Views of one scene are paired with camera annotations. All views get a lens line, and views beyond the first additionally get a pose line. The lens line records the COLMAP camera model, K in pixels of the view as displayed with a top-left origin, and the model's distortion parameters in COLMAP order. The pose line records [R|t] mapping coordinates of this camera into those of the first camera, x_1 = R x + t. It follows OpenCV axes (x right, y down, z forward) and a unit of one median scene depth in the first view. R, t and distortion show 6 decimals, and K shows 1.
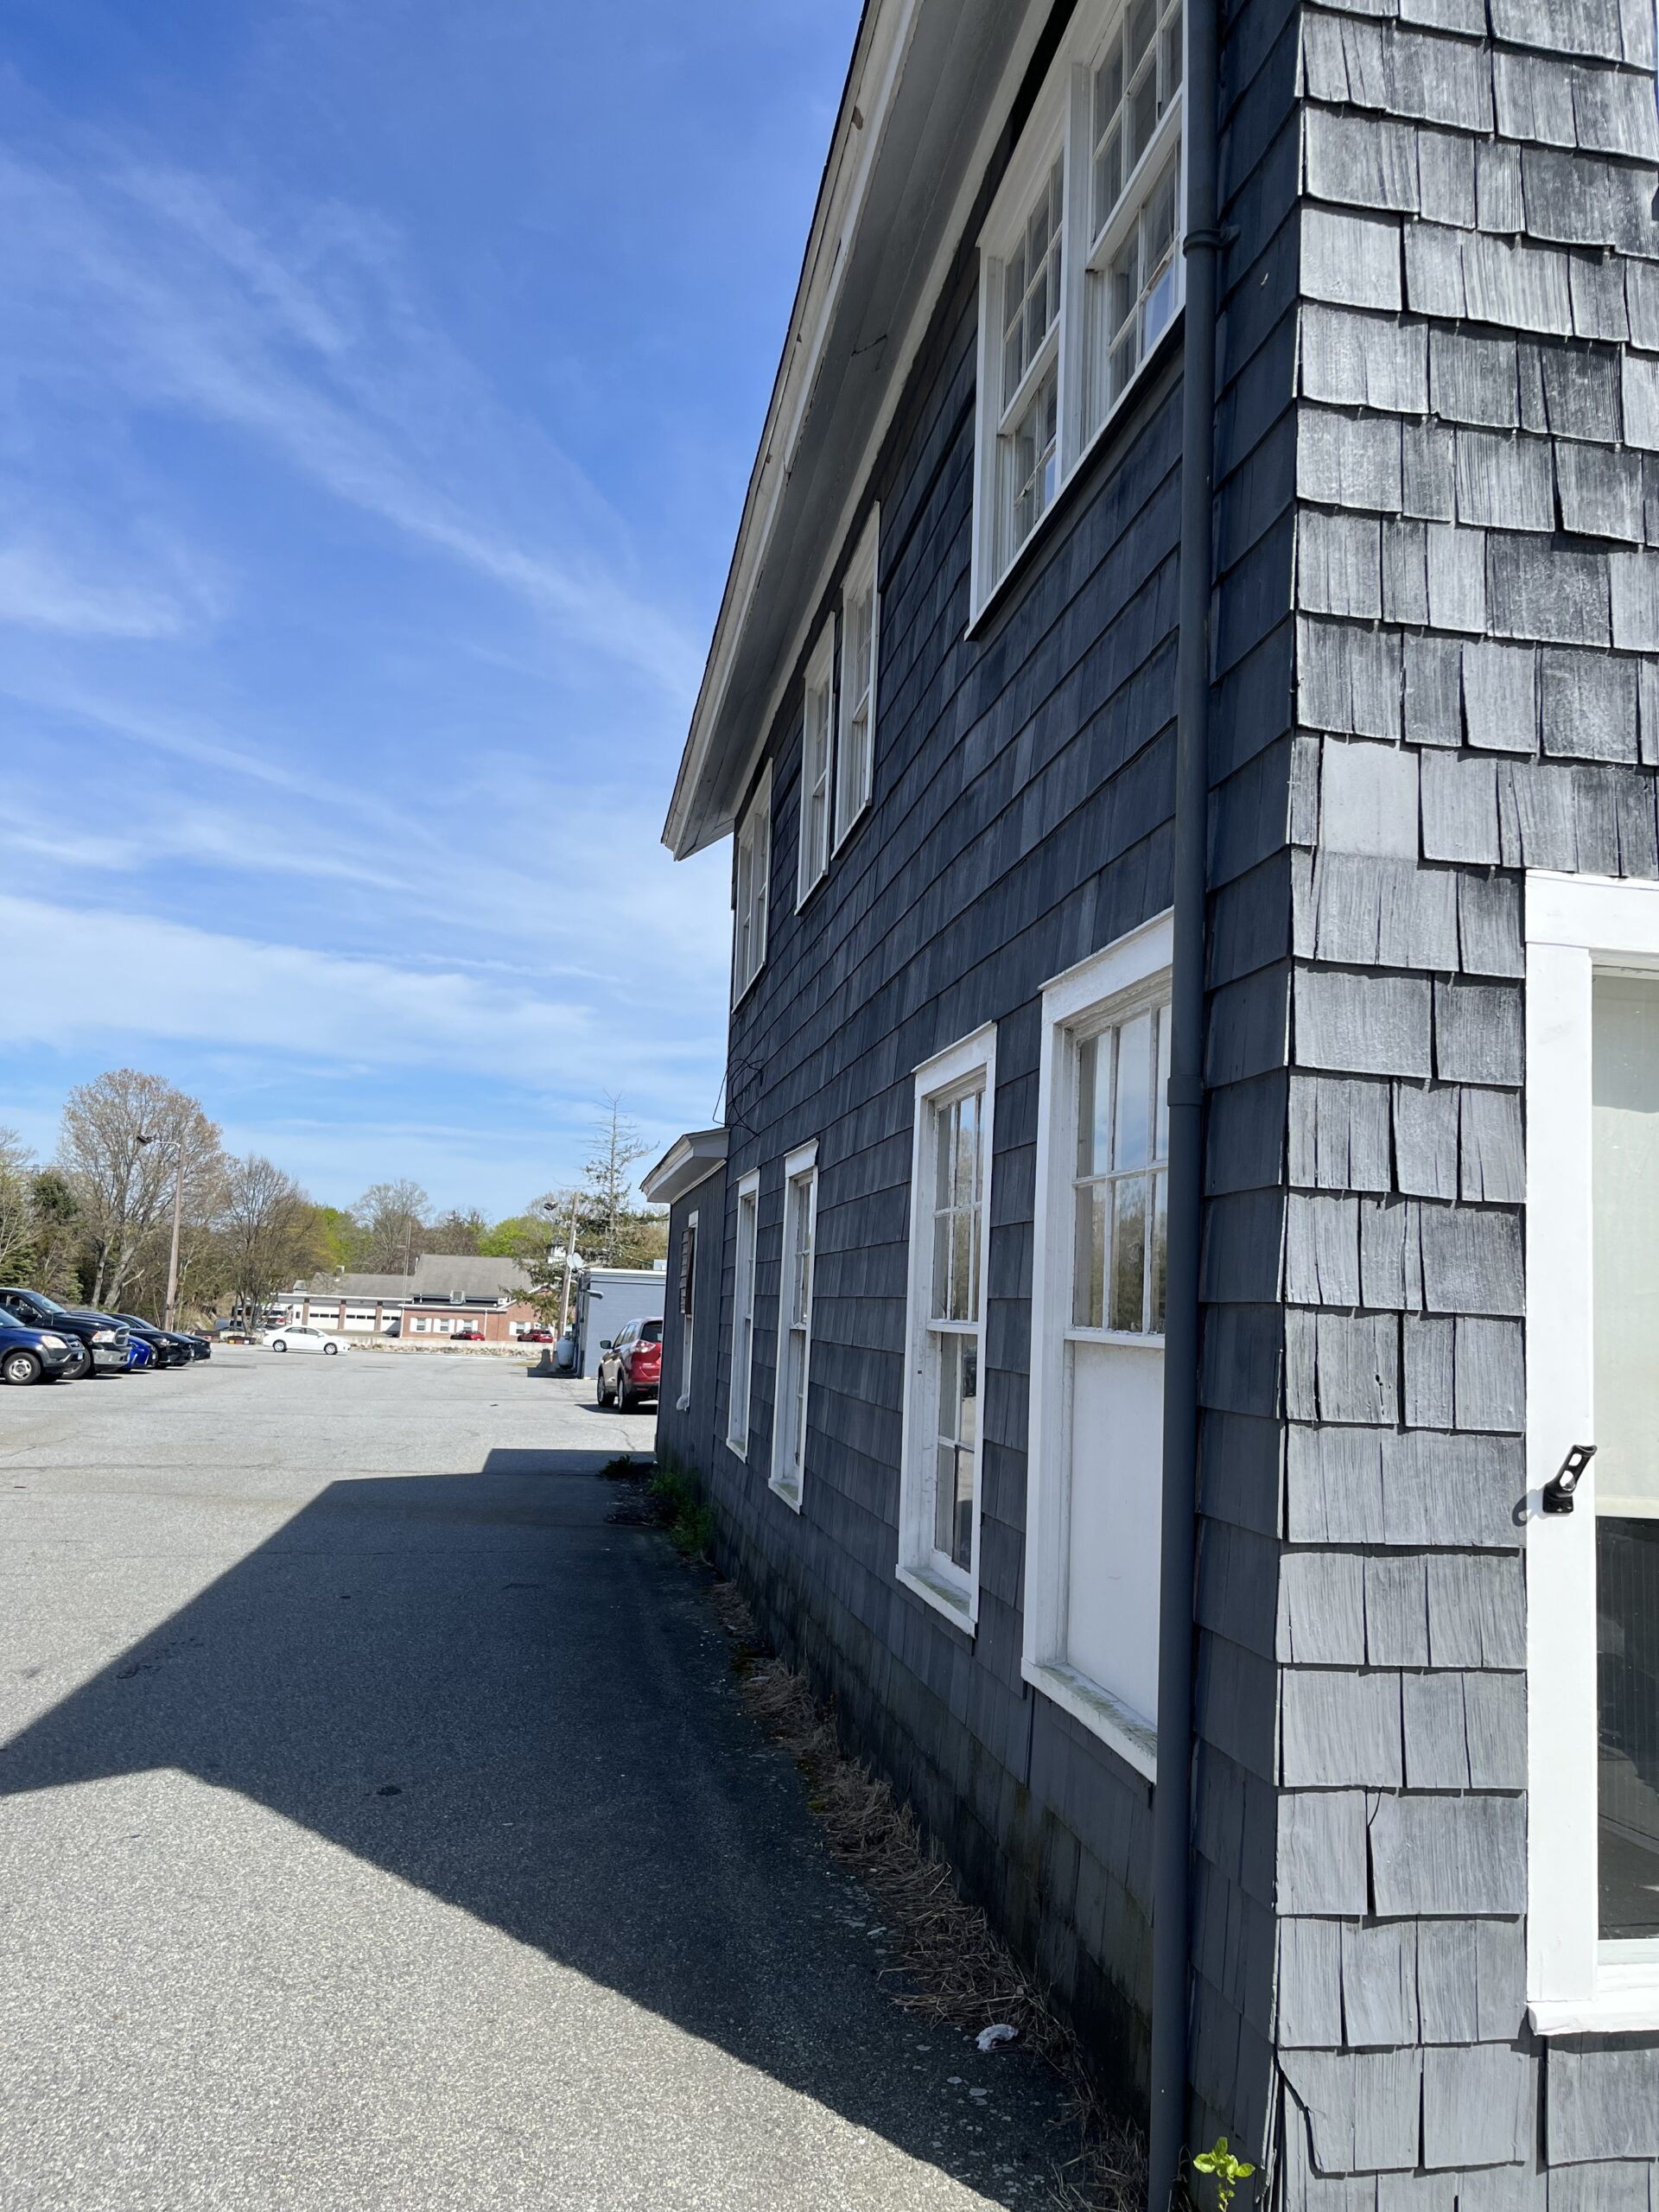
lens RADIAL K [[1676.2, 0, 830.2], [0, 1676.2, 1095.9], [0, 0, 1]] dist [0.040288, -0.034176]
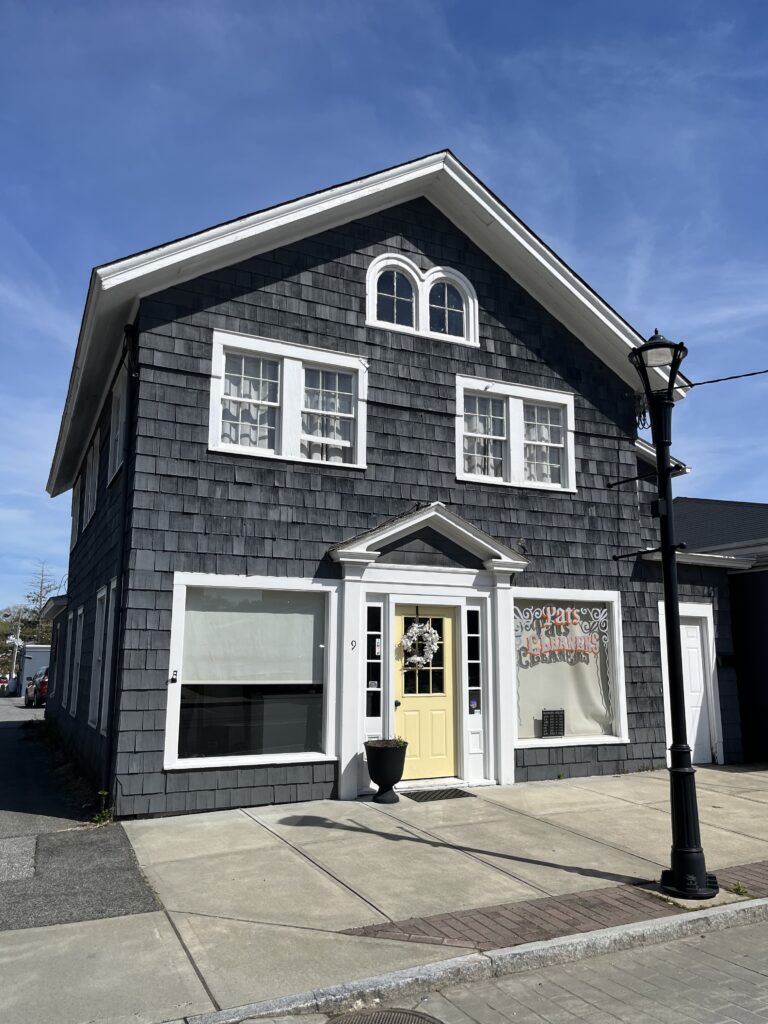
lens RADIAL K [[775.9, 0, 386.9], [0, 775.9, 515.6], [0, 0, 1]] dist [0.040288, -0.034176]
pose [[0.960146, 0.008820, 0.279360, 0.359091], [0.005447, 0.998722, -0.050253, -0.184863], [-0.279446, 0.049772, 0.958871, -1.748360]]
